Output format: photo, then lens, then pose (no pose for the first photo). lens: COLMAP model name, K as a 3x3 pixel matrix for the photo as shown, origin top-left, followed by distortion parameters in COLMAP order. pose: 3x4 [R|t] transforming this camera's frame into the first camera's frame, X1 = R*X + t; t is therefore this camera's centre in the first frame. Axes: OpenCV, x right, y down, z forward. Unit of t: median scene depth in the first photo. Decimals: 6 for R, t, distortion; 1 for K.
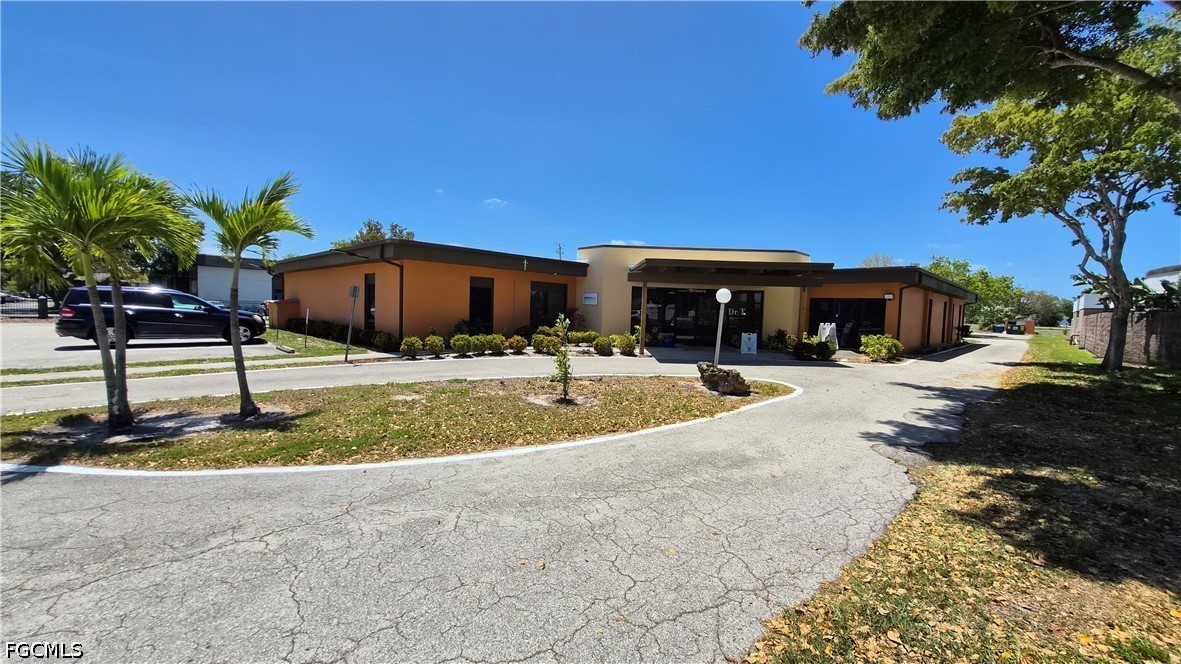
lens RADIAL K [[467.8, 0, 590.5], [0, 467.8, 332.0], [0, 0, 1]] dist [-0.001360, -0.000142]
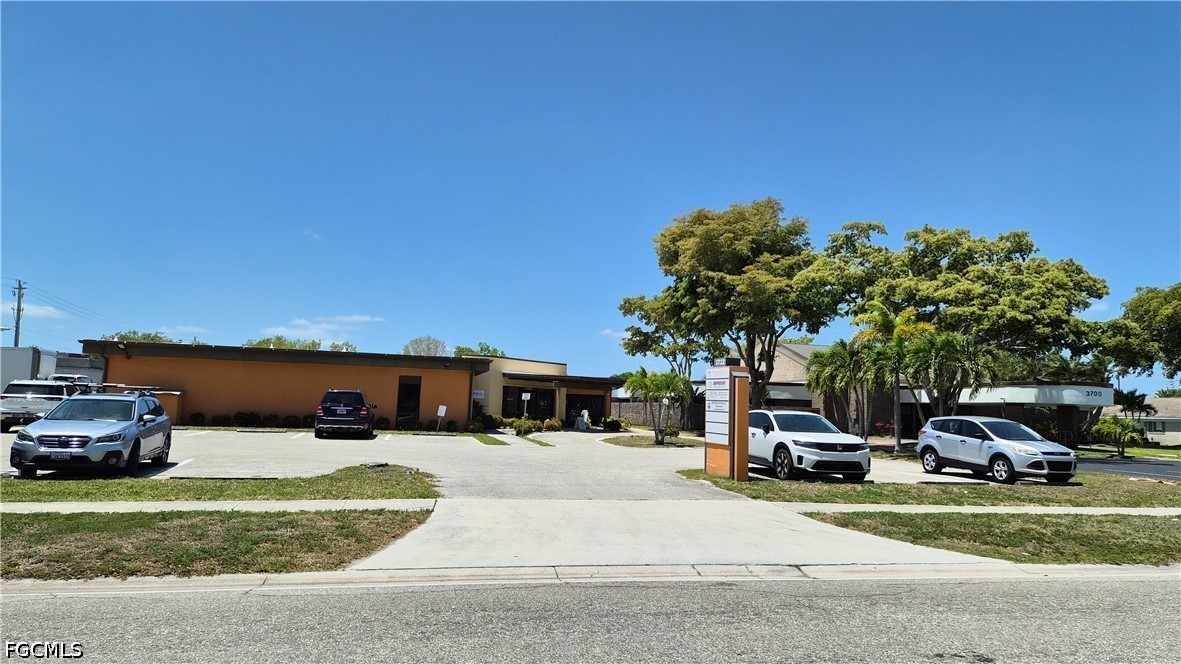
lens RADIAL K [[794.4, 0, 591.4], [0, 794.4, 313.4], [0, 0, 1]] dist [0.031330, -0.002335]
pose [[0.535190, 0.093017, 0.839595, -2.401743], [0.023712, 0.991873, -0.125003, -0.007061], [-0.844399, 0.086809, 0.528635, -0.684385]]
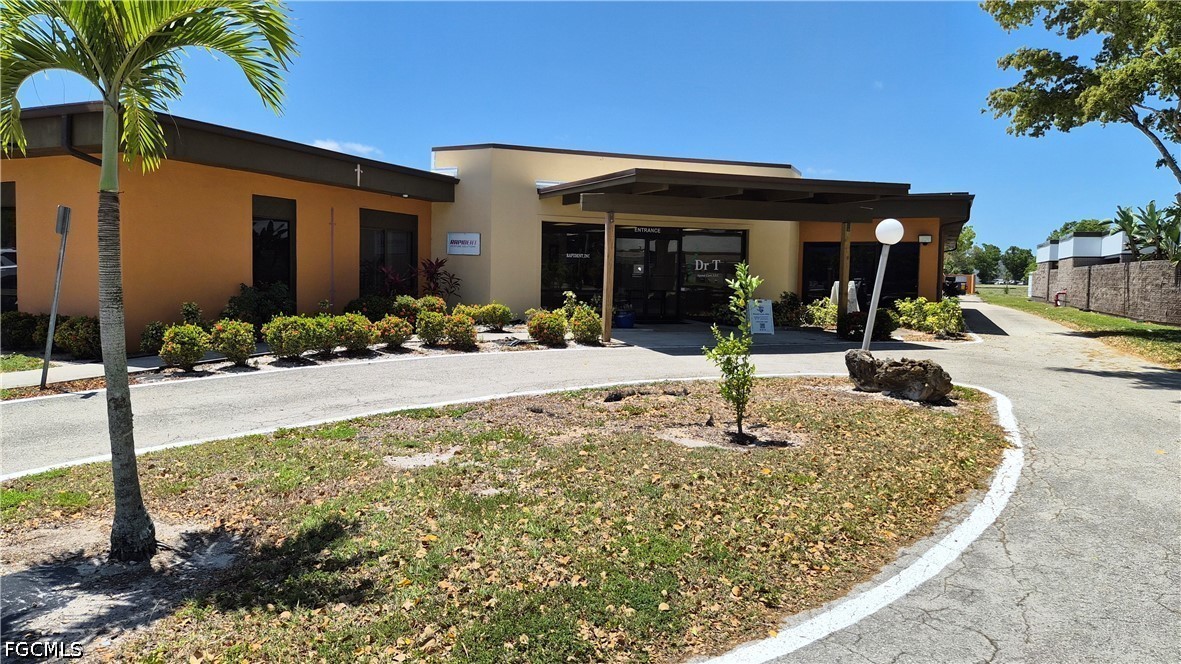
lens RADIAL K [[794.4, 0, 591.4], [0, 794.4, 313.4], [0, 0, 1]] dist [0.031330, -0.002335]
pose [[0.942208, -0.030045, 0.333679, -0.233471], [0.026350, 0.999531, 0.015596, -0.001376], [-0.333991, -0.005903, 0.942558, 0.121656]]
